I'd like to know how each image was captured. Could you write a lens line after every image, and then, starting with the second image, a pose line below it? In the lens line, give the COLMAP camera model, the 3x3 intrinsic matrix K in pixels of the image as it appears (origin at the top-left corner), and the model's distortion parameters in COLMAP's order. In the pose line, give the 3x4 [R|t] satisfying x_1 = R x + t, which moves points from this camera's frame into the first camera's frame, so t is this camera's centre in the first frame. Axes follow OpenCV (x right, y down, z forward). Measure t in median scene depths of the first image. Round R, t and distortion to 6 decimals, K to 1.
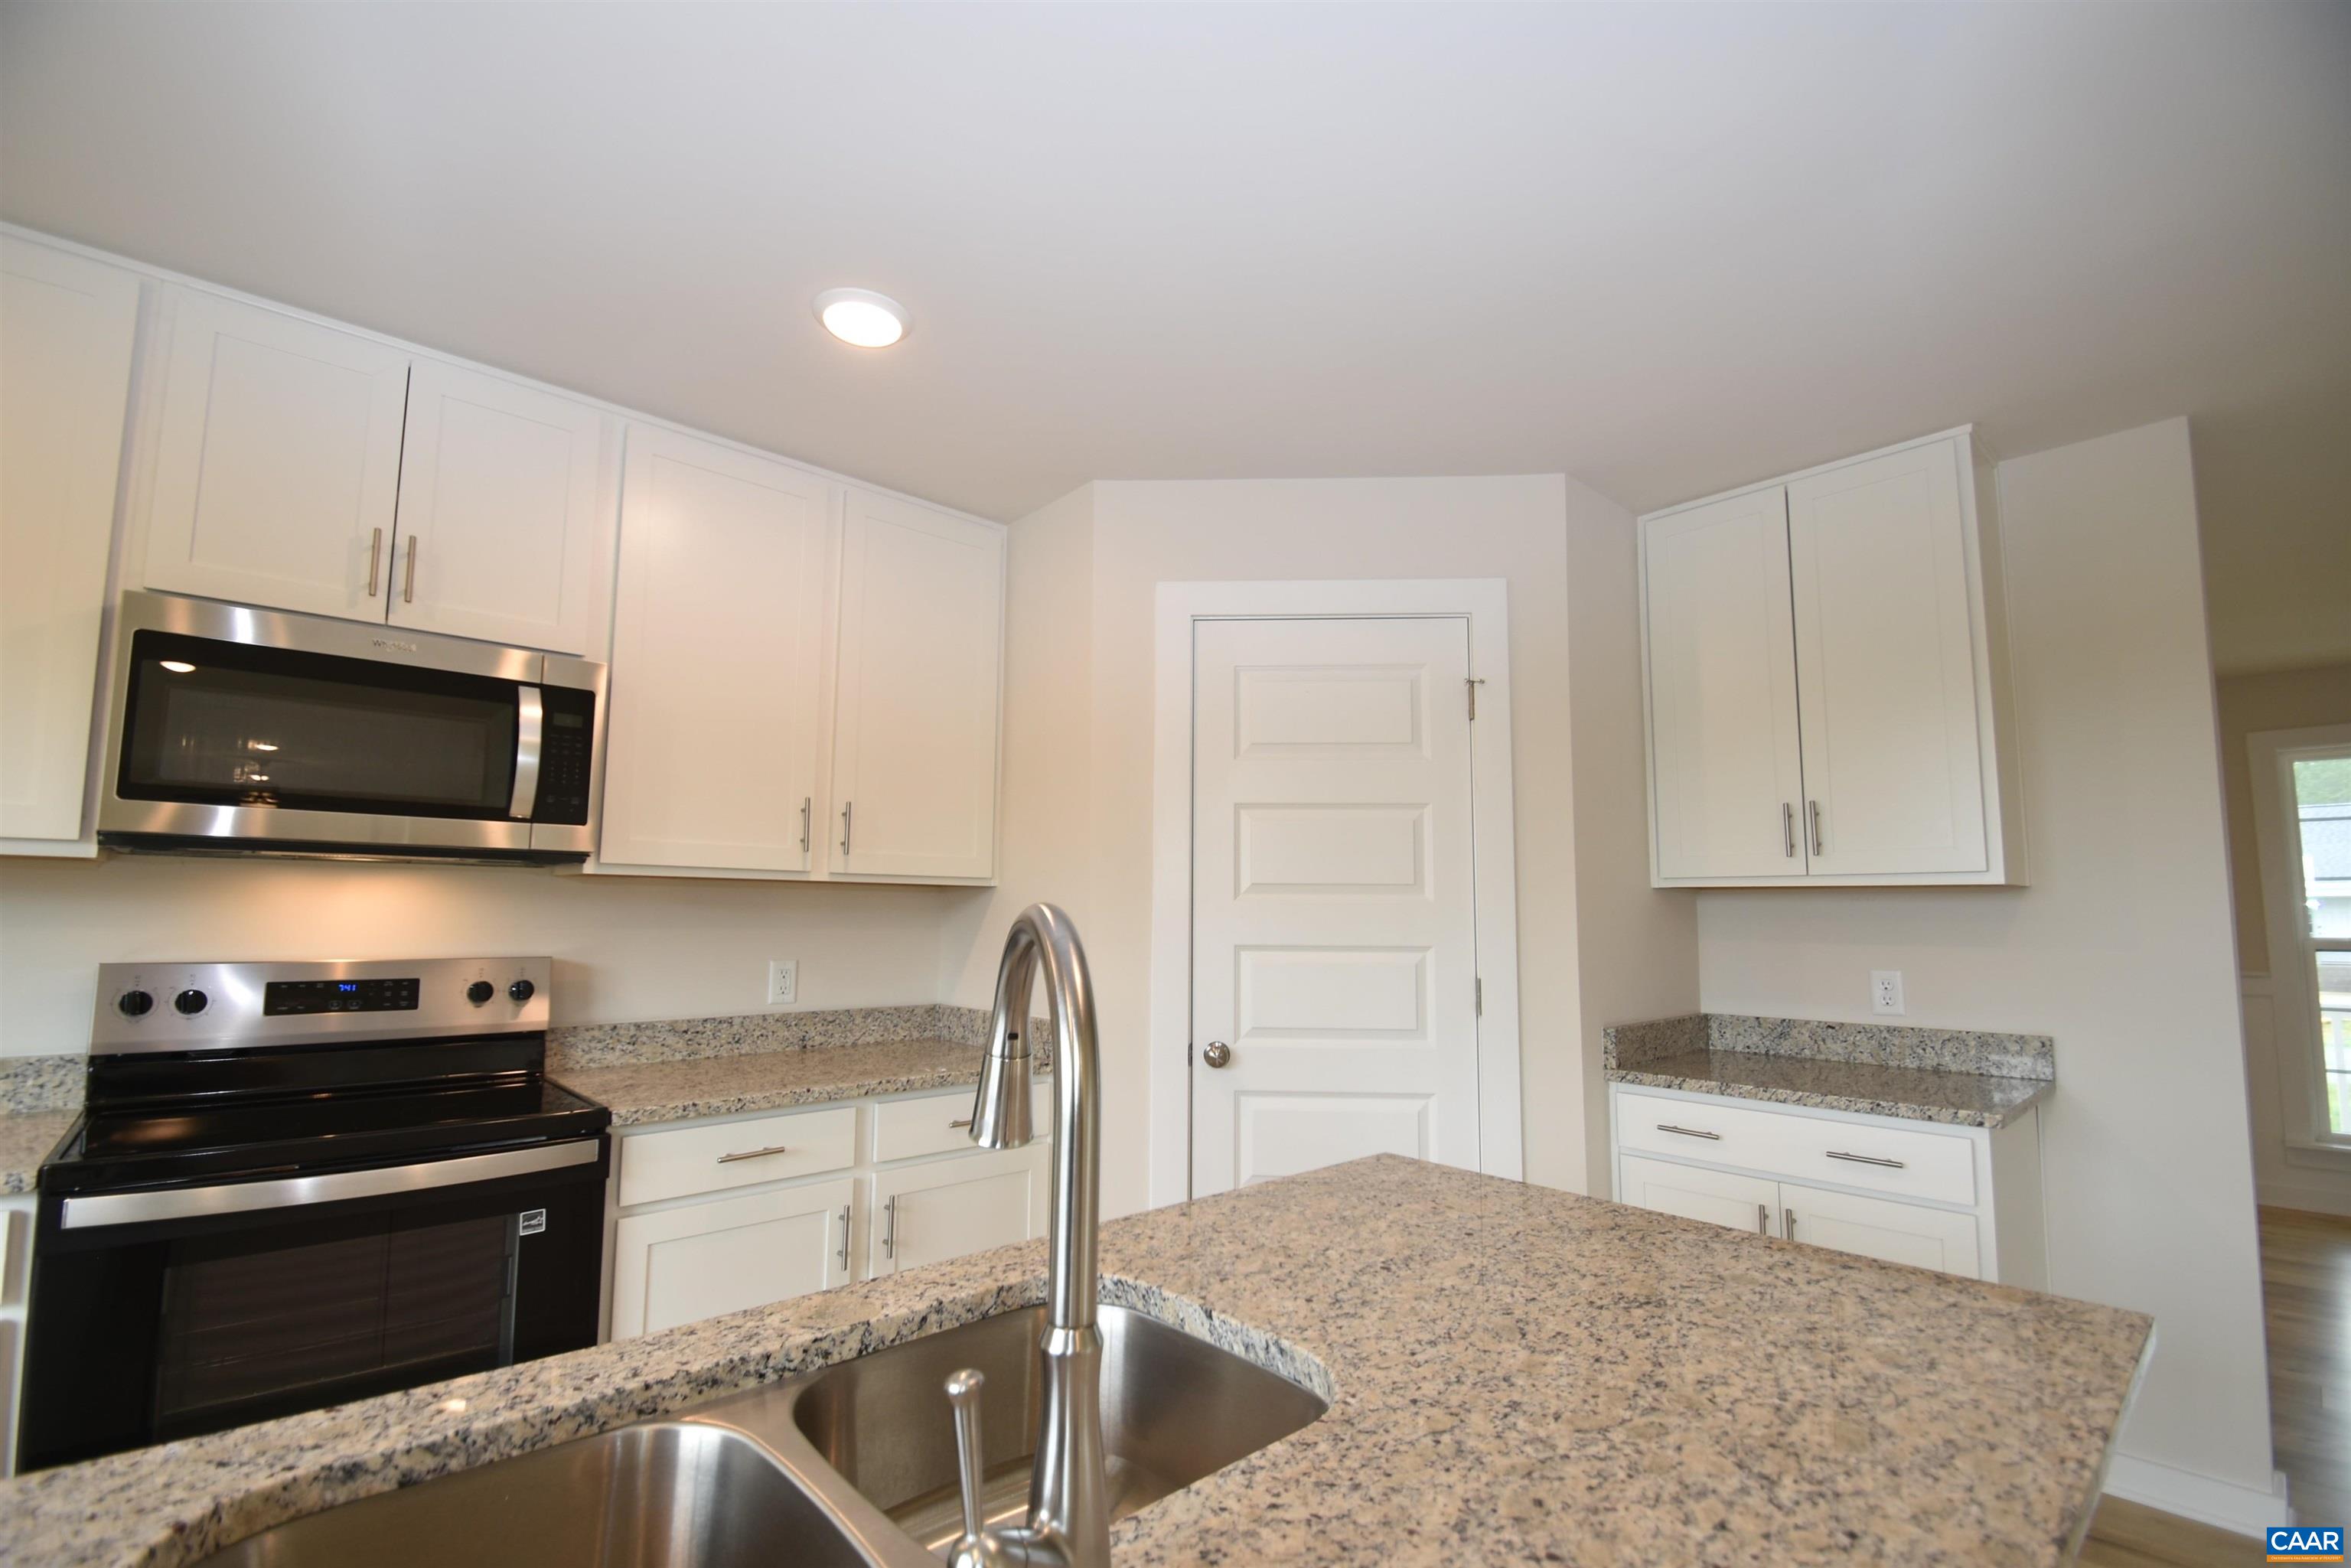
lens RADIAL K [[1048.0, 0, 1173.7], [0, 1048.0, 783.9], [0, 0, 1]] dist [-0.015342, -0.000884]
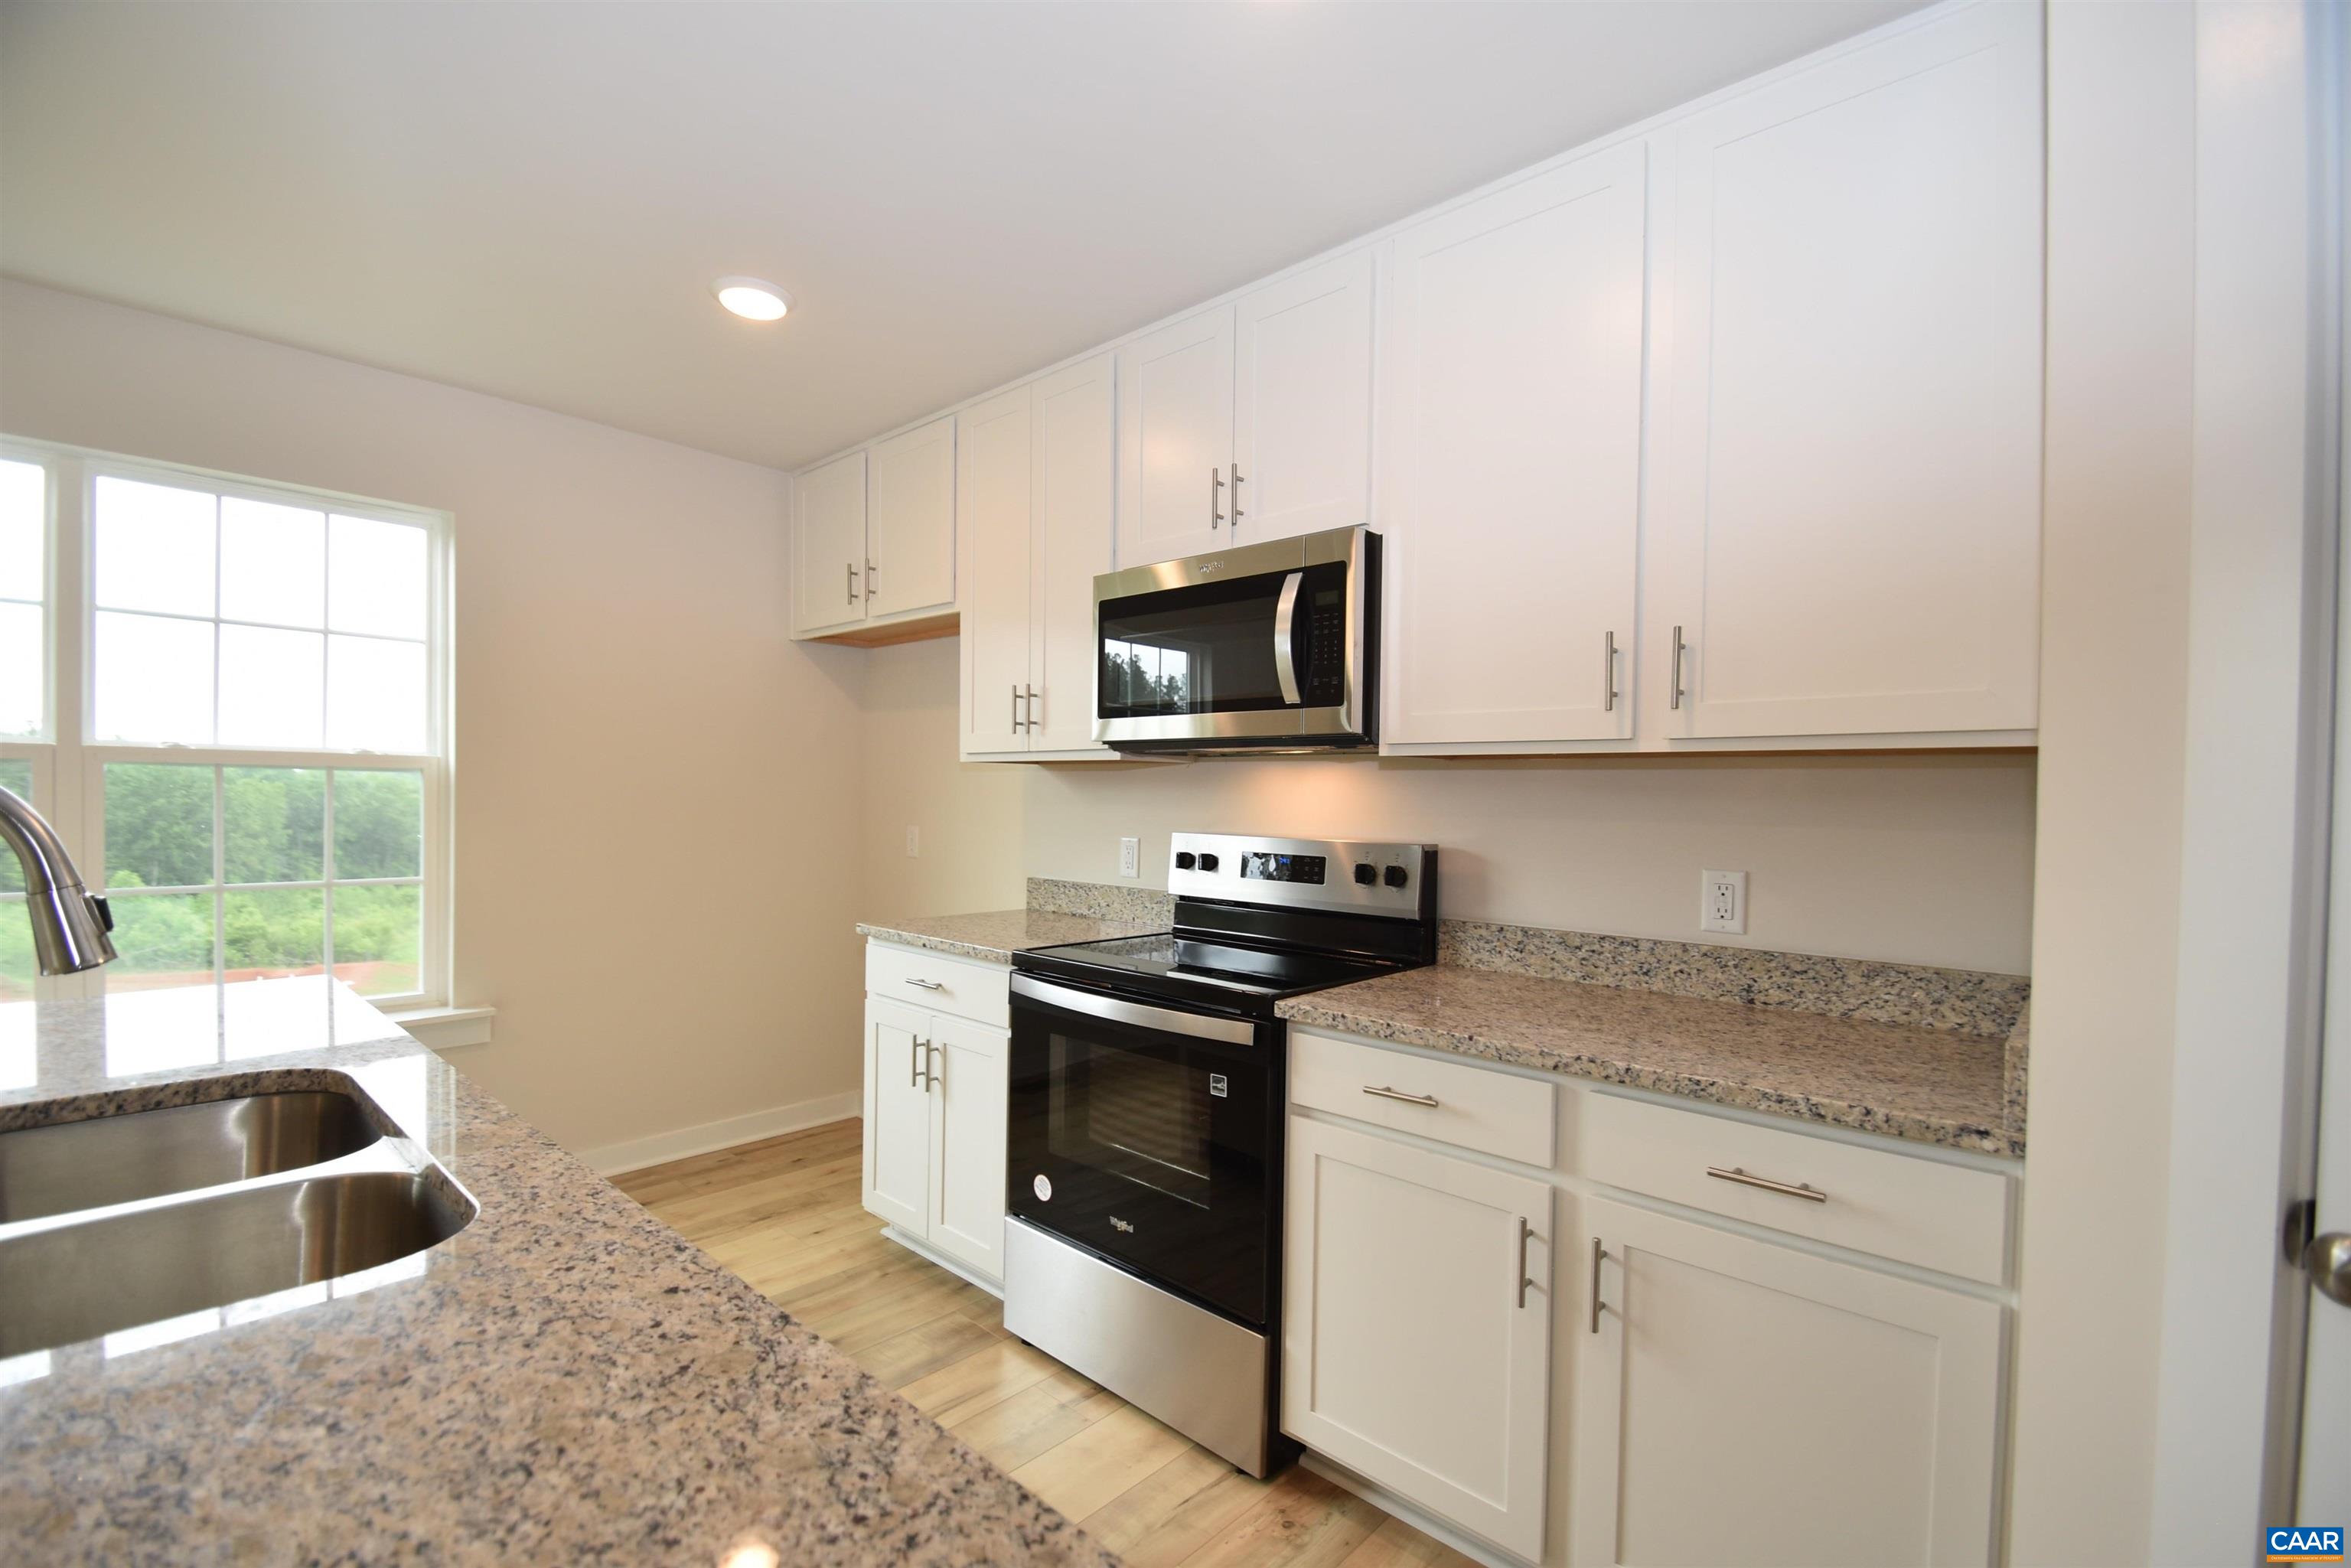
lens RADIAL K [[1048.0, 0, 1182.3], [0, 1048.0, 802.7], [0, 0, 1]] dist [-0.015342, -0.000884]
pose [[0.075844, 0.004271, -0.997111, 0.350151], [0.103896, 0.994514, 0.012163, 0.095713], [0.991692, -0.104518, 0.074984, 0.731488]]
